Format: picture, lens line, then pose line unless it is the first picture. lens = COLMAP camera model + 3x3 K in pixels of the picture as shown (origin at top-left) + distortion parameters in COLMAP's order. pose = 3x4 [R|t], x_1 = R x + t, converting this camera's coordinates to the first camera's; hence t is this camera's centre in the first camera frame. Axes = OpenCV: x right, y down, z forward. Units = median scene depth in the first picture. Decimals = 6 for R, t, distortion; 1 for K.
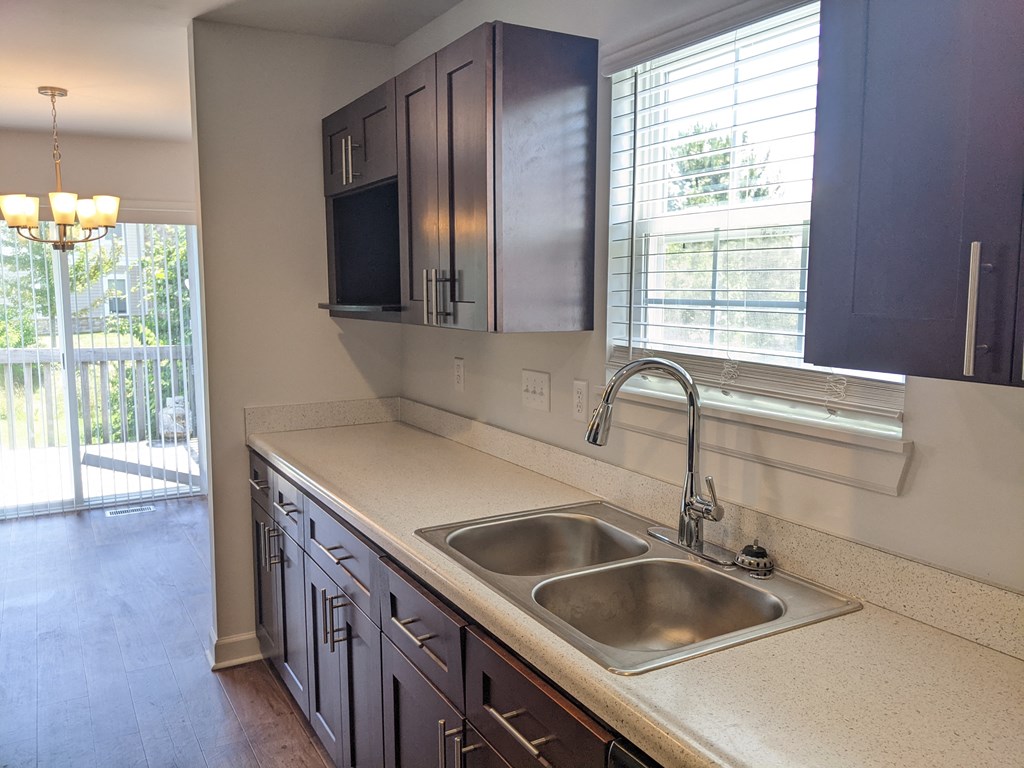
lens RADIAL K [[818.1, 0, 511.3], [0, 818.1, 381.3], [0, 0, 1]] dist [0.048097, -0.071524]
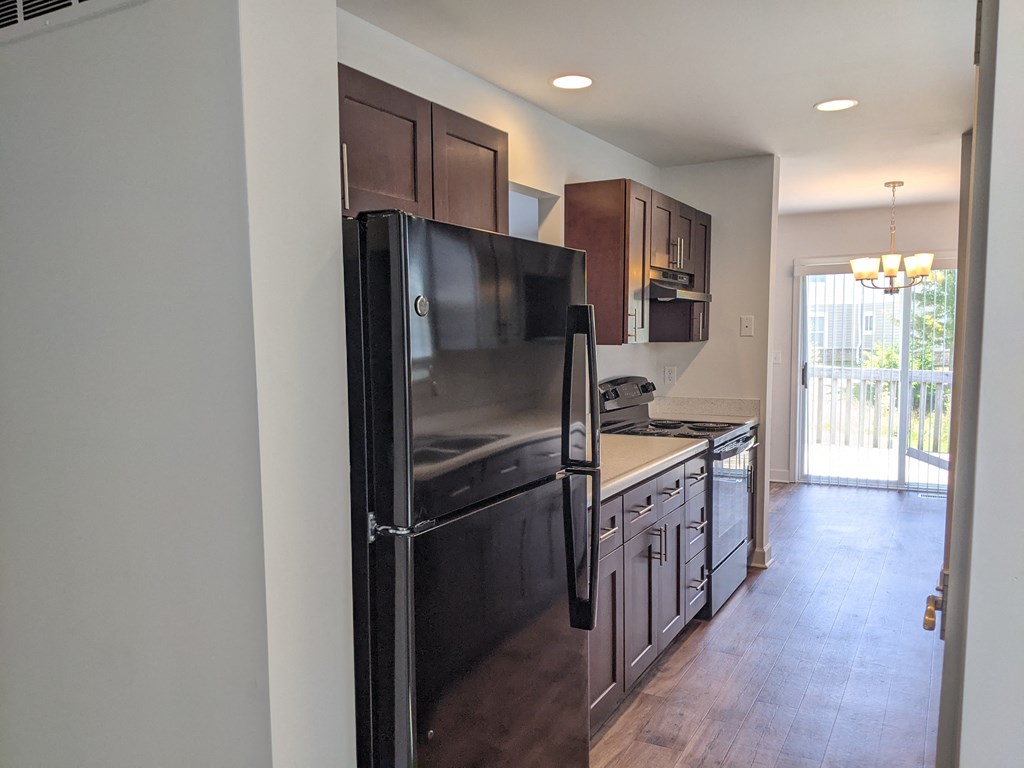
lens RADIAL K [[818.1, 0, 496.9], [0, 818.1, 406.5], [0, 0, 1]] dist [0.048097, -0.071524]
pose [[0.511273, 0.080074, -0.855680, 0.621990], [-0.089156, 0.995220, 0.039861, 0.070879], [0.854781, 0.055909, 0.515969, -0.557783]]
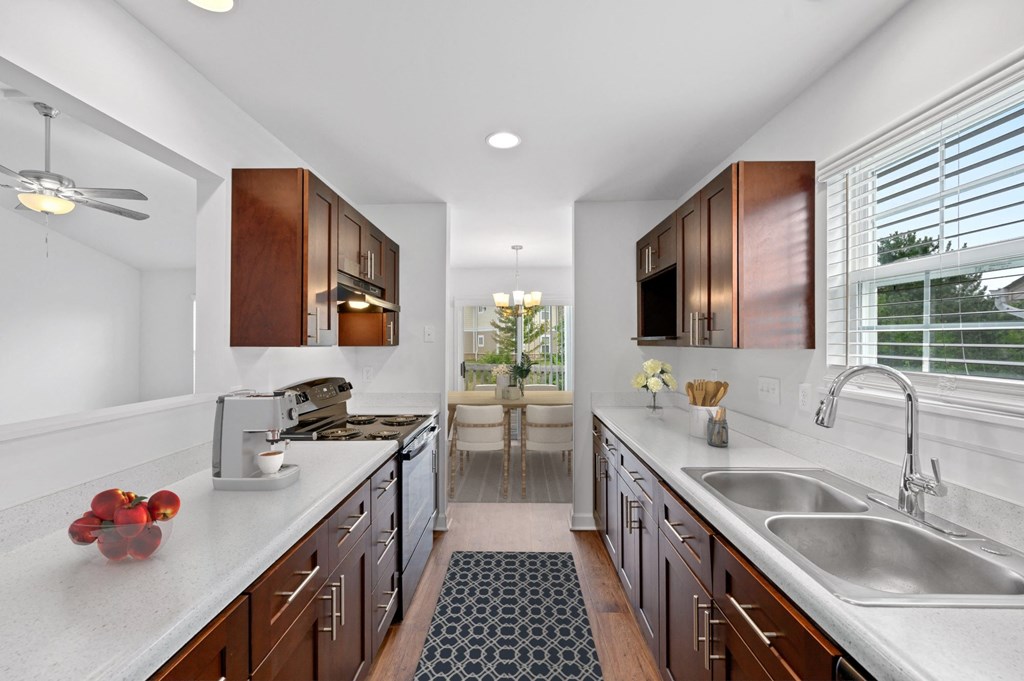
lens RADIAL K [[415.5, 0, 510.0], [0, 415.5, 338.8], [0, 0, 1]] dist [0.002653, 0.000395]
pose [[0.861497, -0.002620, -0.507757, 0.007992], [-0.058593, 0.992794, -0.104536, 0.029729], [0.504371, 0.119808, 0.855135, 0.081020]]
